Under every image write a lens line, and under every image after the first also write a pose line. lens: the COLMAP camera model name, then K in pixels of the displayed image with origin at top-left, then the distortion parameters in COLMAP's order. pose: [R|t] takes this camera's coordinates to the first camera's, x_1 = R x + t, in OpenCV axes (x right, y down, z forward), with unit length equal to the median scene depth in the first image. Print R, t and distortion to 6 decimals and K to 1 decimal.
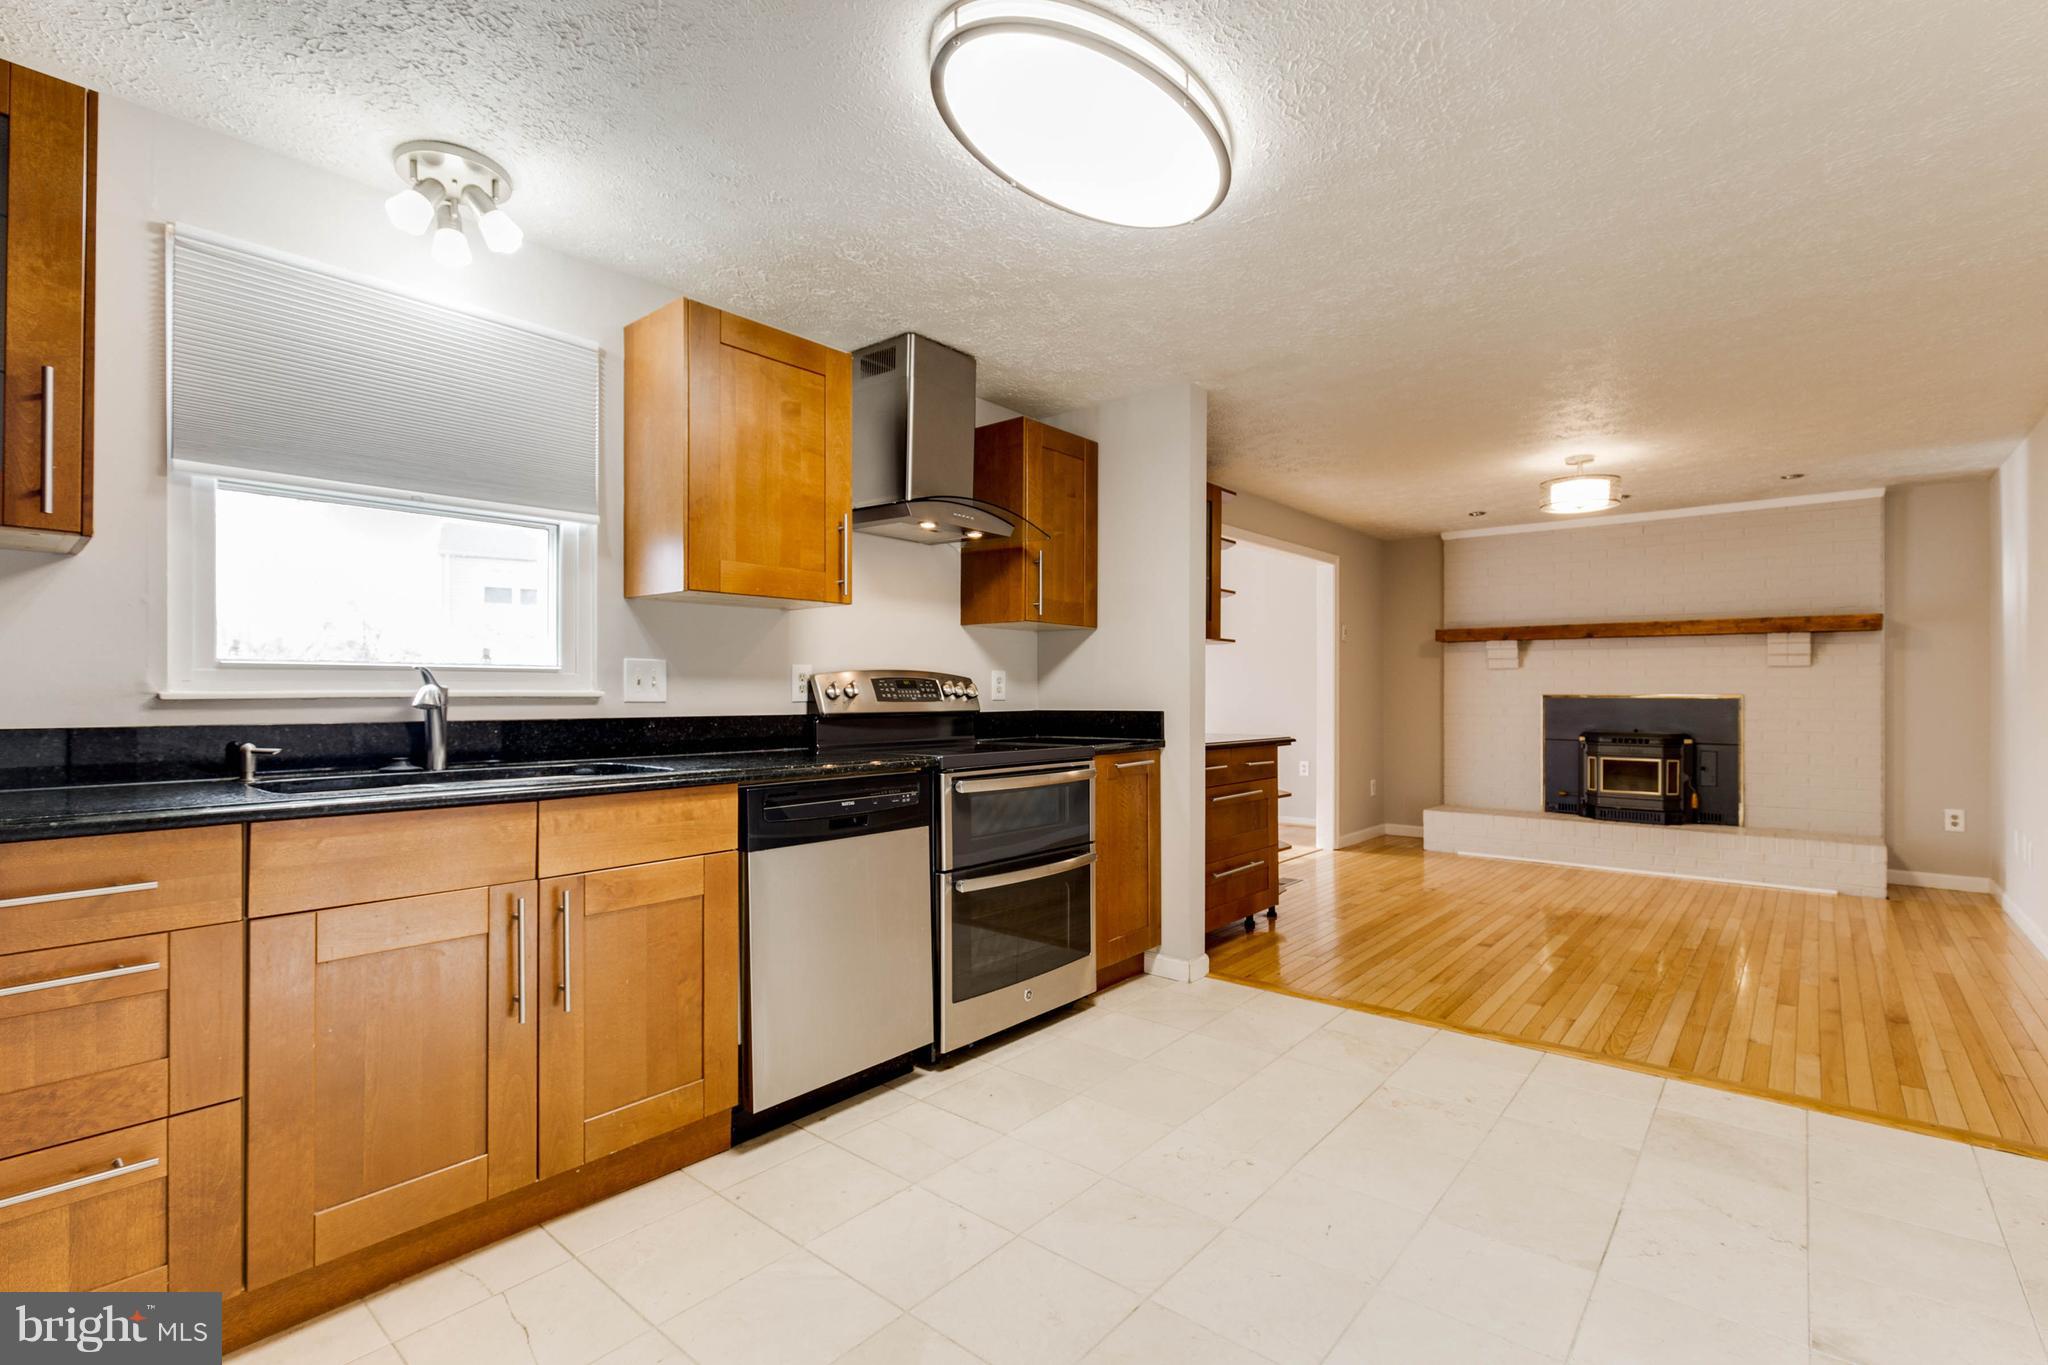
lens RADIAL K [[937.5, 0, 1026.5], [0, 937.5, 690.9], [0, 0, 1]] dist [0.003406, -0.001012]
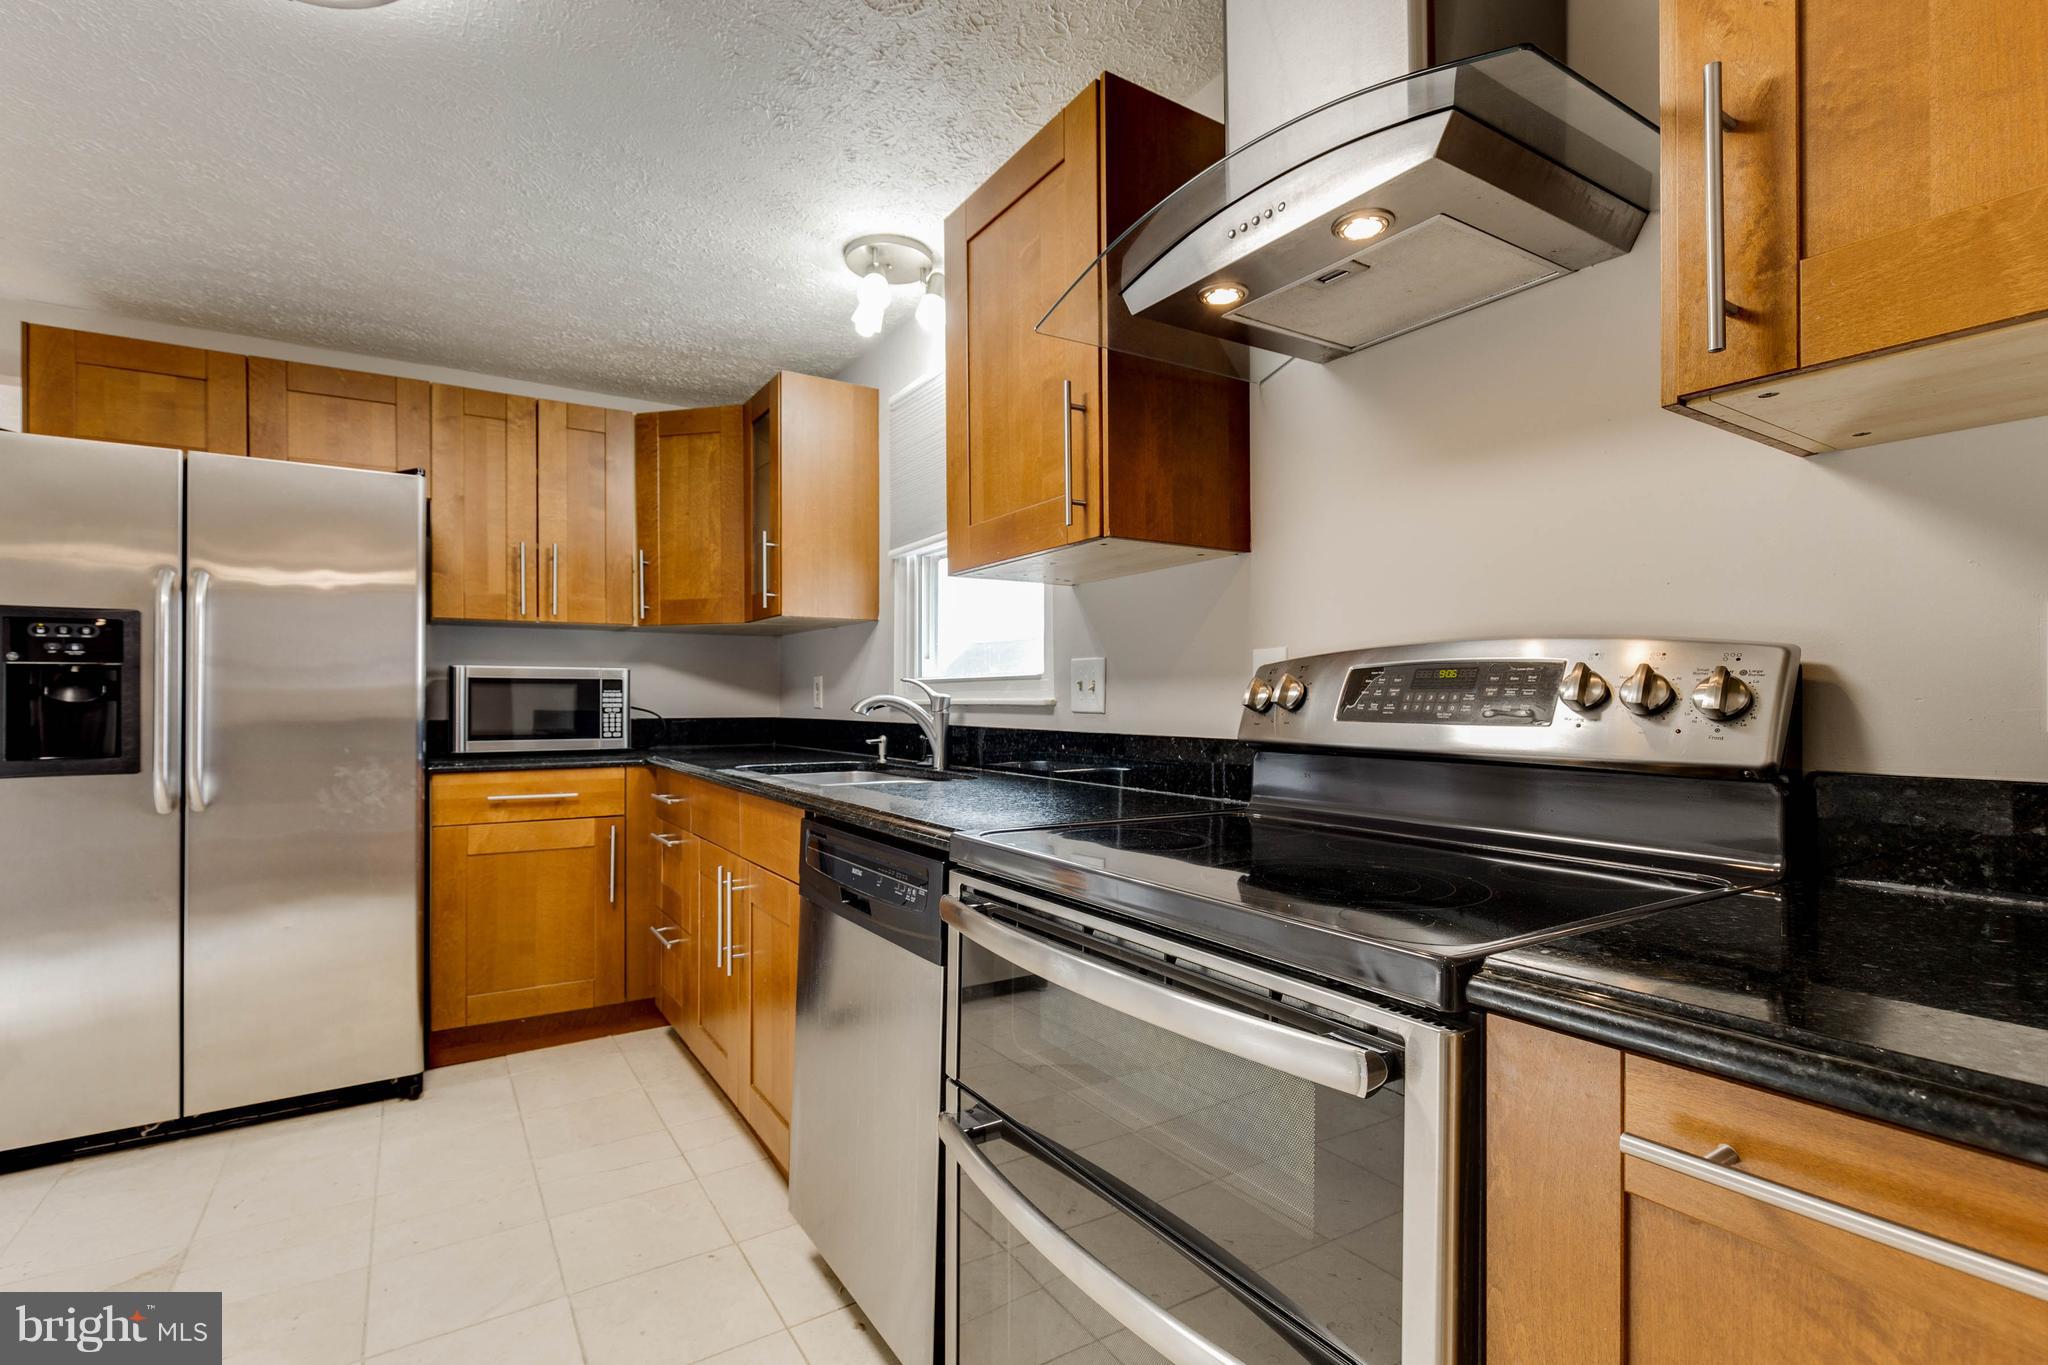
lens RADIAL K [[937.5, 0, 1020.0], [0, 937.5, 691.3], [0, 0, 1]] dist [0.003406, -0.001012]
pose [[-0.295601, -0.006909, -0.955286, 0.367698], [0.006259, 0.999938, -0.009169, 0.001662], [0.955291, -0.008689, -0.295540, 1.202153]]
